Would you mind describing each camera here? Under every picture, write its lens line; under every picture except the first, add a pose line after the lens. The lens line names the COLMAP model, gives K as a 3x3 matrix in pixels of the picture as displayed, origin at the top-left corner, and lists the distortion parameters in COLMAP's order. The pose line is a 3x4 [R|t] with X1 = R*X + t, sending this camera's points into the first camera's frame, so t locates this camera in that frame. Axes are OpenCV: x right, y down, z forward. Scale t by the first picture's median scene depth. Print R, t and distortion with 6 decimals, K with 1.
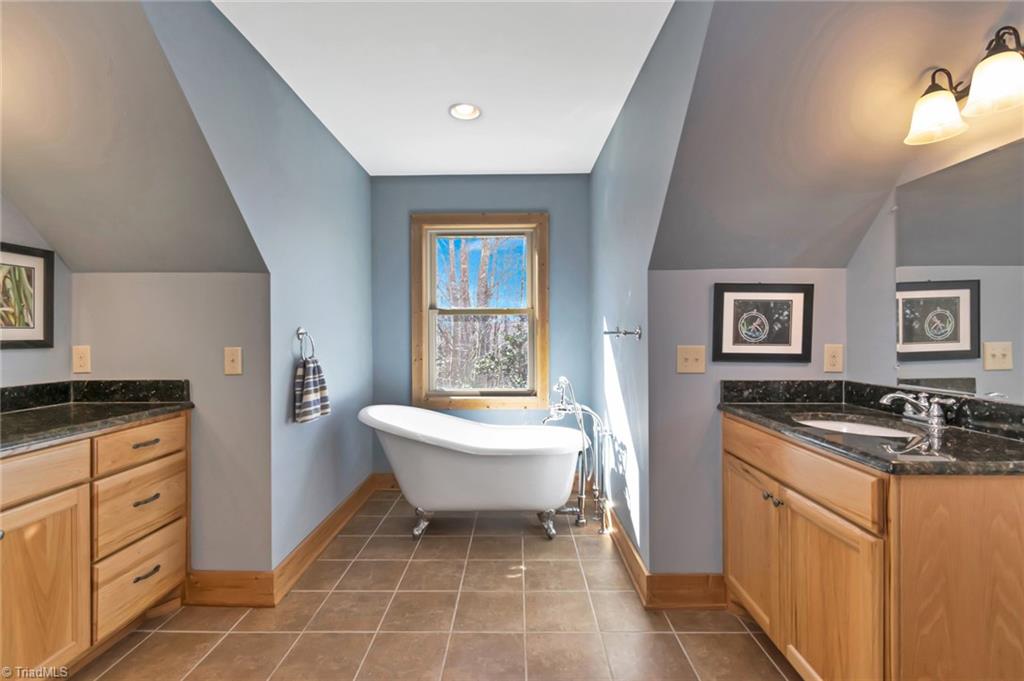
lens RADIAL K [[479.0, 0, 511.9], [0, 479.0, 331.9], [0, 0, 1]] dist [0.002403, 0.000395]
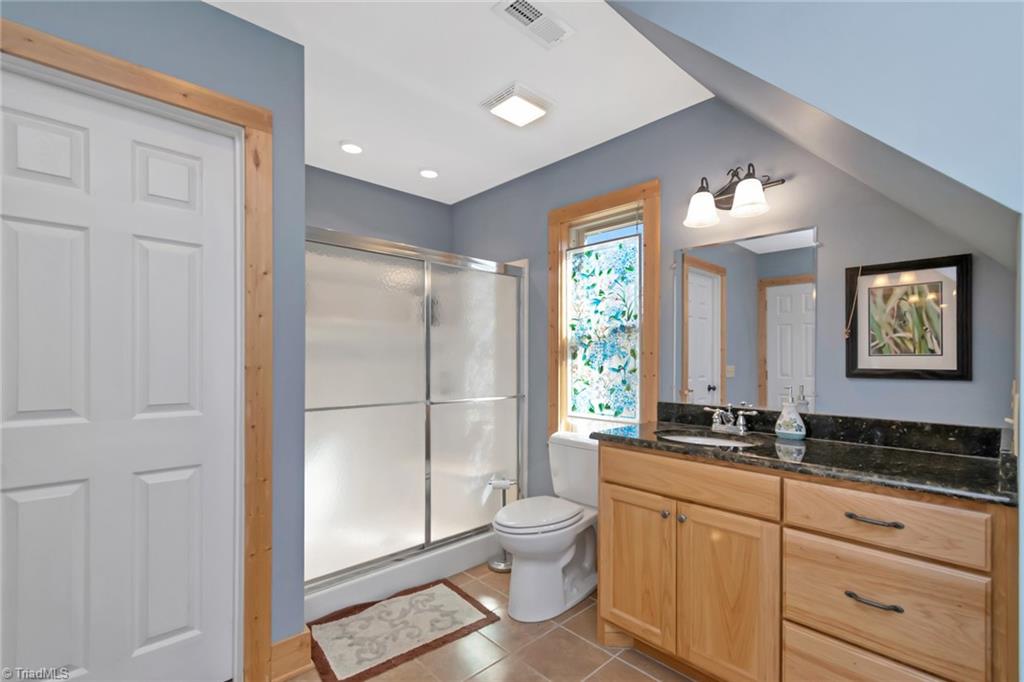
lens RADIAL K [[463.7, 0, 512.0], [0, 463.7, 341.0], [0, 0, 1]] dist [0.000090, 0.000024]
pose [[-0.715839, -0.021556, -0.697932, 0.075759], [0.001678, 0.999467, -0.032589, -0.006427], [0.698263, -0.024500, -0.715422, 0.909366]]
